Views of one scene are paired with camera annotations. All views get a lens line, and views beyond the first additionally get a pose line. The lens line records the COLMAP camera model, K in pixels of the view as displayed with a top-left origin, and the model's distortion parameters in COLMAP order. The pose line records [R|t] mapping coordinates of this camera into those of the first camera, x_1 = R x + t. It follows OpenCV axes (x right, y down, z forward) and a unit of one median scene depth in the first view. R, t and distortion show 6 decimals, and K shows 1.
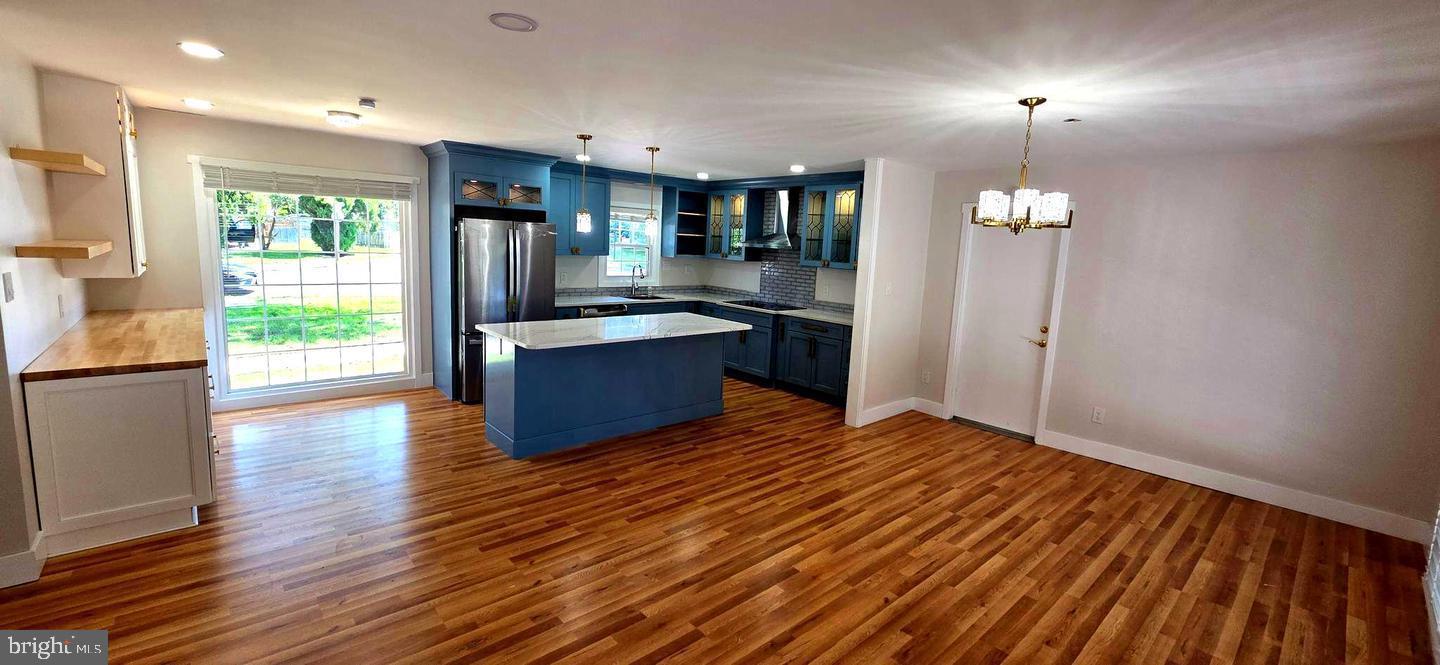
lens RADIAL K [[577.5, 0, 723.0], [0, 577.5, 321.6], [0, 0, 1]] dist [0.002058, 0.000226]
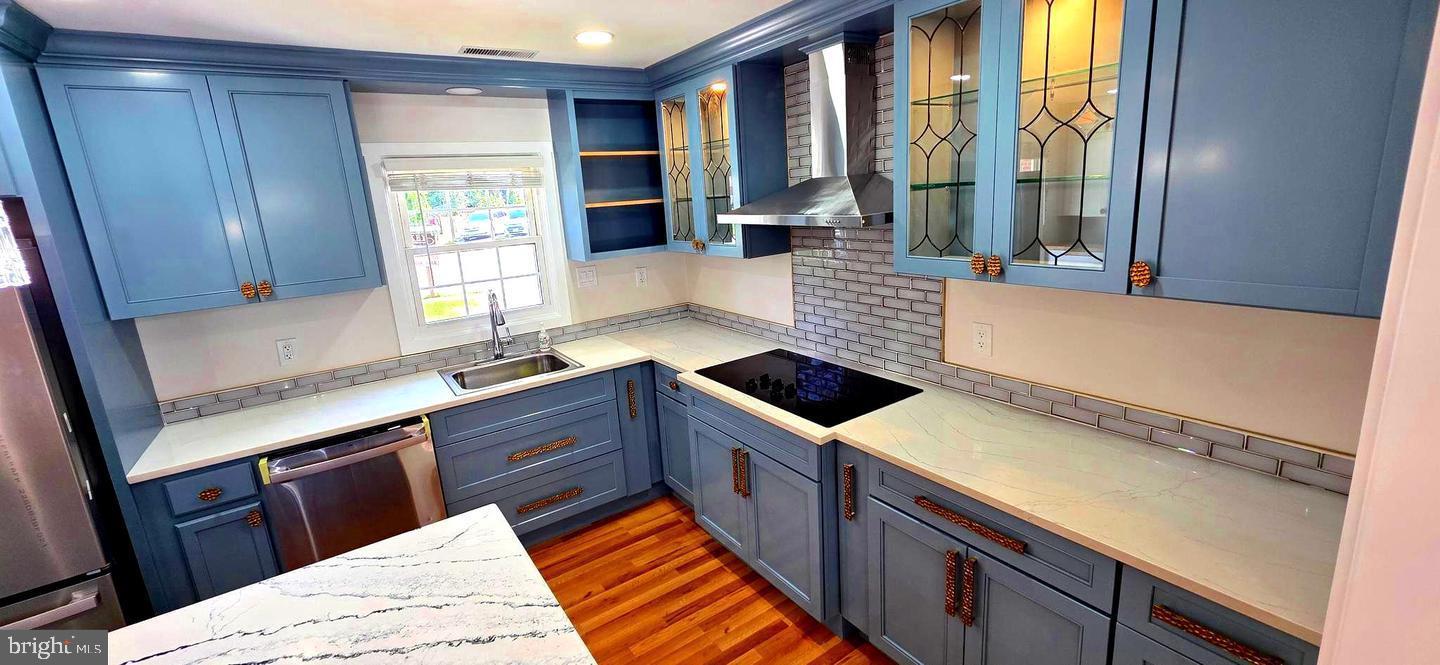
lens RADIAL K [[577.5, 0, 723.0], [0, 577.5, 321.6], [0, 0, 1]] dist [0.002058, 0.000226]
pose [[0.986438, -0.077474, -0.144696, 0.080917], [0.089480, 0.992899, 0.078392, -0.099742], [0.137595, -0.090276, 0.986366, 0.647363]]
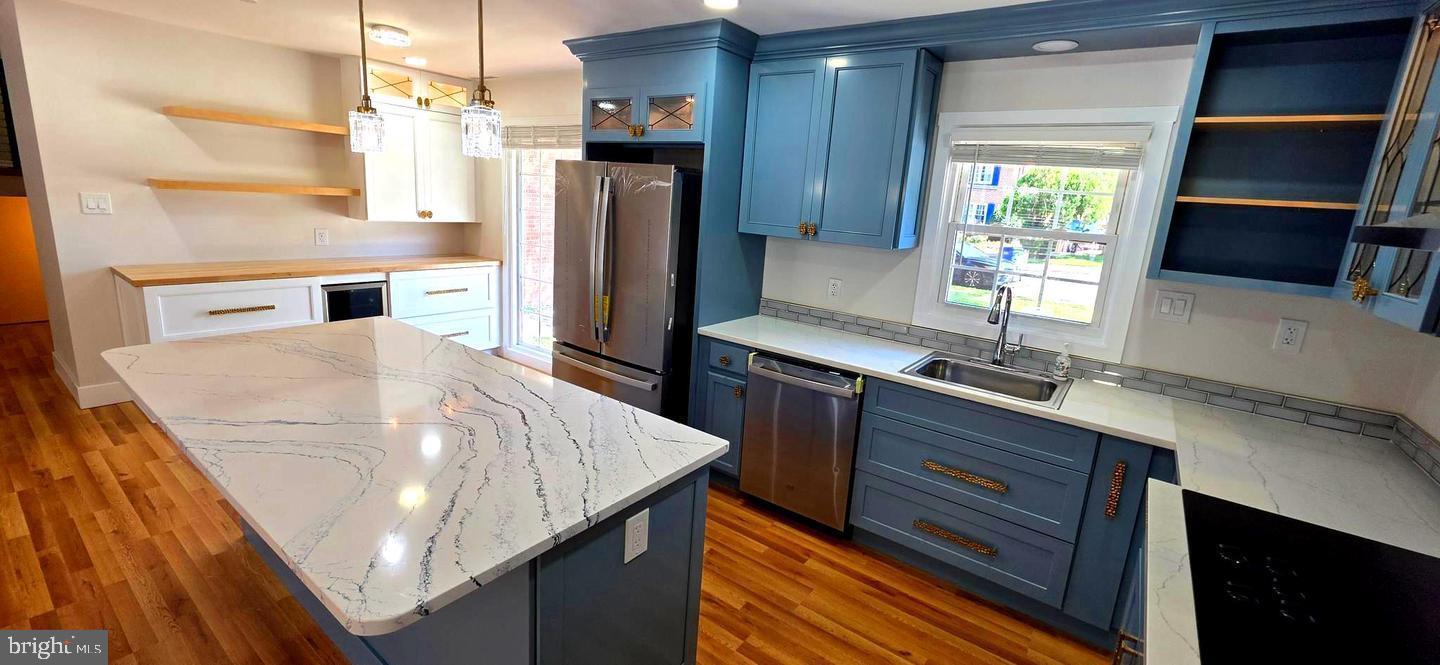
lens RADIAL K [[577.5, 0, 723.0], [0, 577.5, 321.6], [0, 0, 1]] dist [0.002058, 0.000226]
pose [[0.203269, 0.175518, -0.963263, 0.174210], [-0.193269, 0.971638, 0.136260, -0.096164], [0.959859, 0.158471, 0.231426, 0.802414]]
